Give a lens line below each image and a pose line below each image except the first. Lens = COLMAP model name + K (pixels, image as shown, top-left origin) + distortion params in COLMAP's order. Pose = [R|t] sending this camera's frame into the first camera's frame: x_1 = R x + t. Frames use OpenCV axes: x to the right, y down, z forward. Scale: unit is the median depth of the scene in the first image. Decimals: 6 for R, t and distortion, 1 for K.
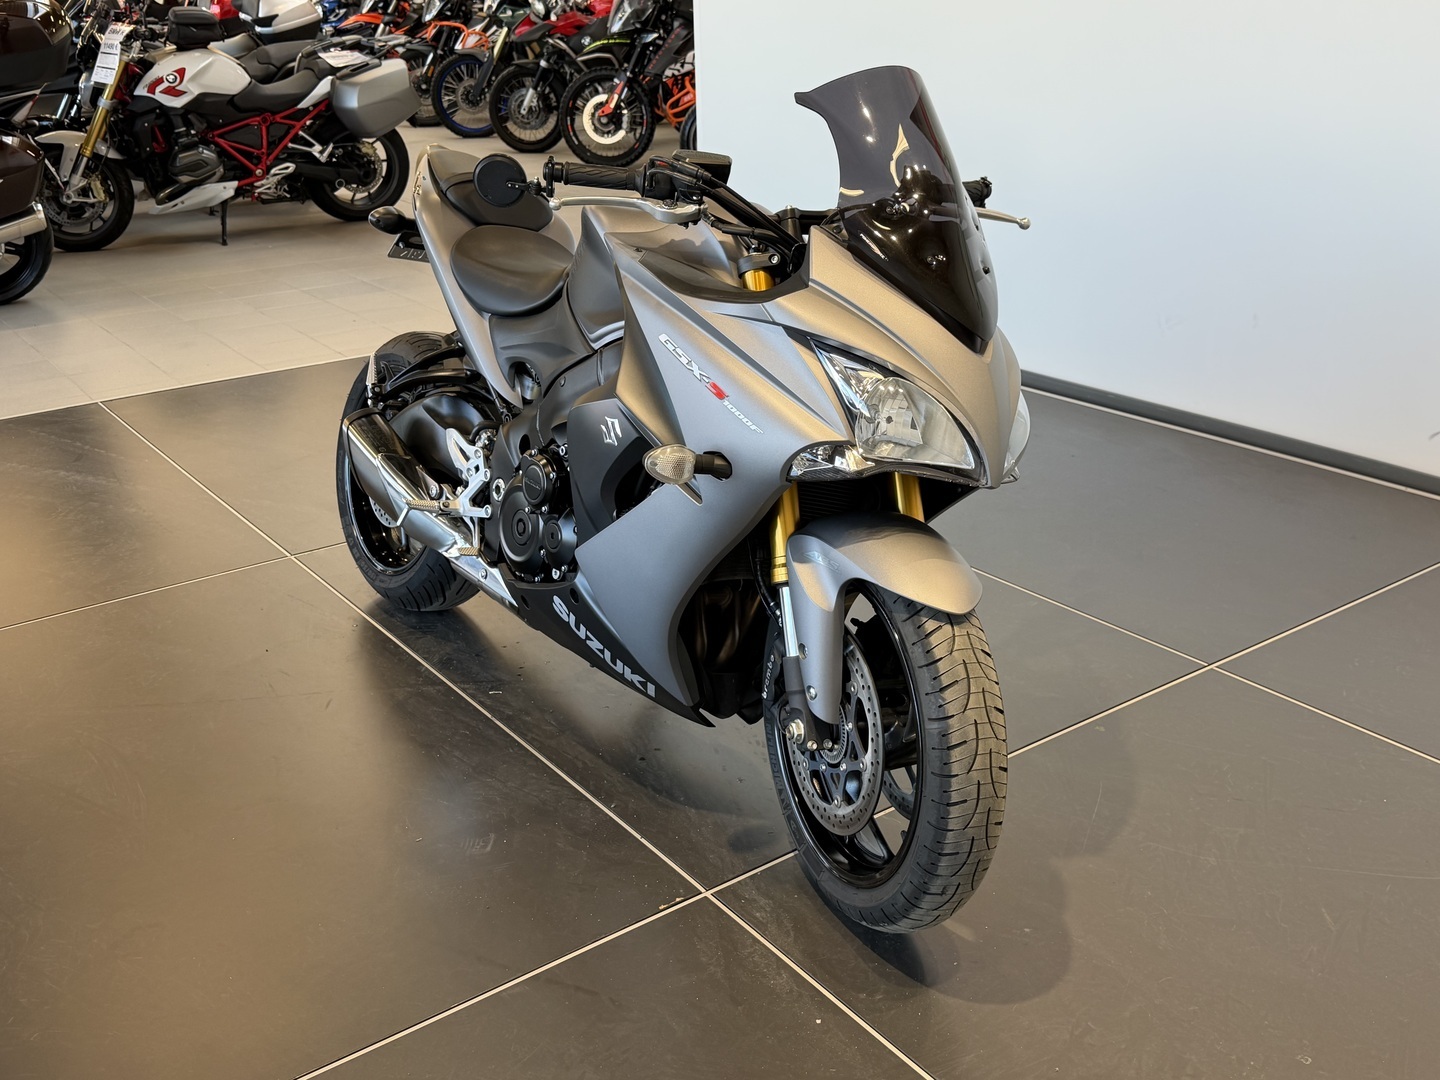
lens RADIAL K [[1430.1, 0, 721.4], [0, 1430.1, 540.3], [0, 0, 1]] dist [0.048338, 0.000000]
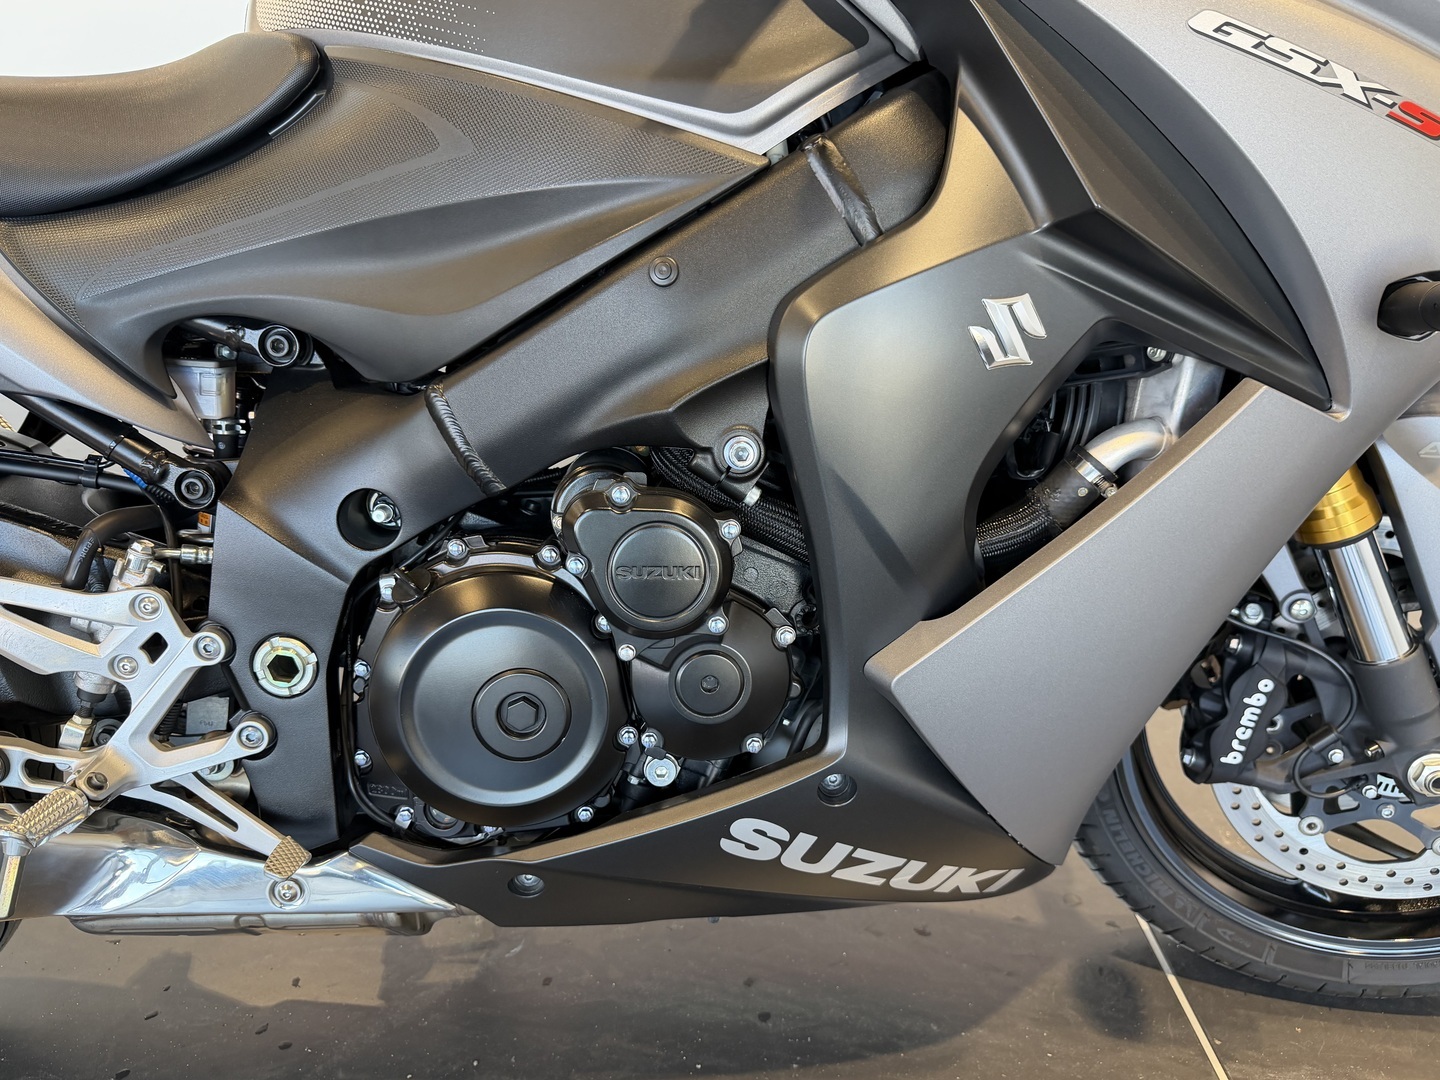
lens RADIAL K [[1060.6, 0, 712.9], [0, 1060.6, 547.8], [0, 0, 1]] dist [0.002649, -0.021021]
pose [[0.558245, -0.352214, 0.751204, -0.377467], [0.304595, 0.929198, 0.209314, -0.114519], [-0.771741, 0.111964, 0.626003, 0.974472]]
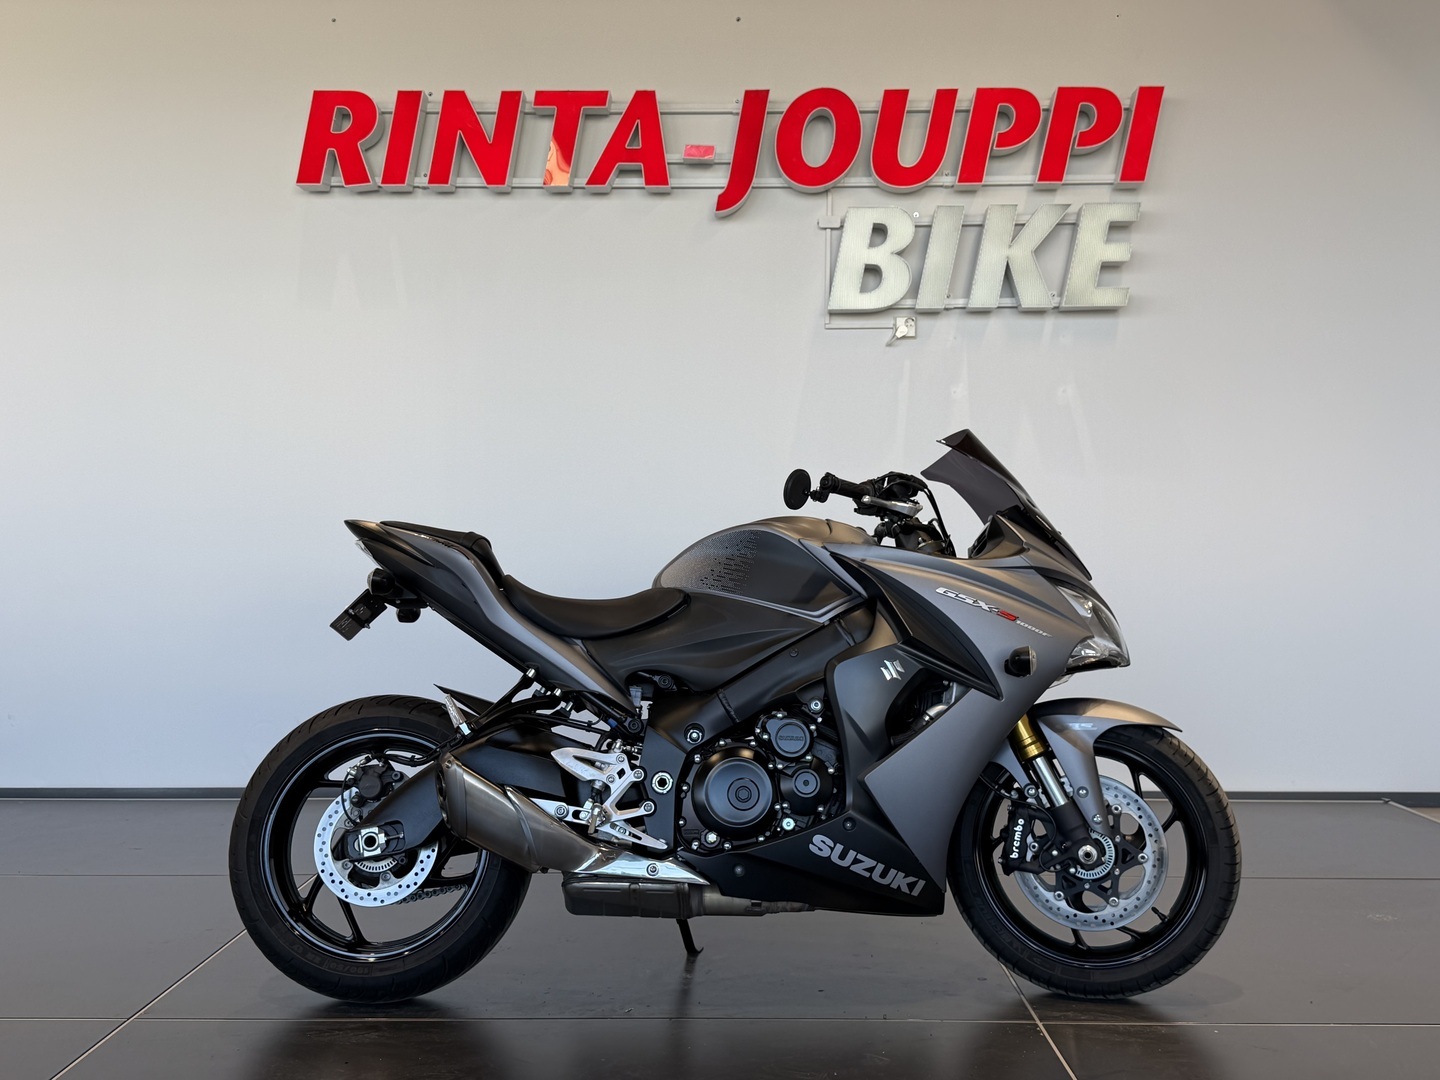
lens RADIAL K [[1430.1, 0, 713.9], [0, 1430.1, 539.9], [0, 0, 1]] dist [0.048338, 0.000000]
pose [[0.599437, 0.031596, 0.799798, -1.323120], [0.282802, 0.926415, -0.248553, 0.098637], [-0.748798, 0.375177, 0.546392, 0.403589]]
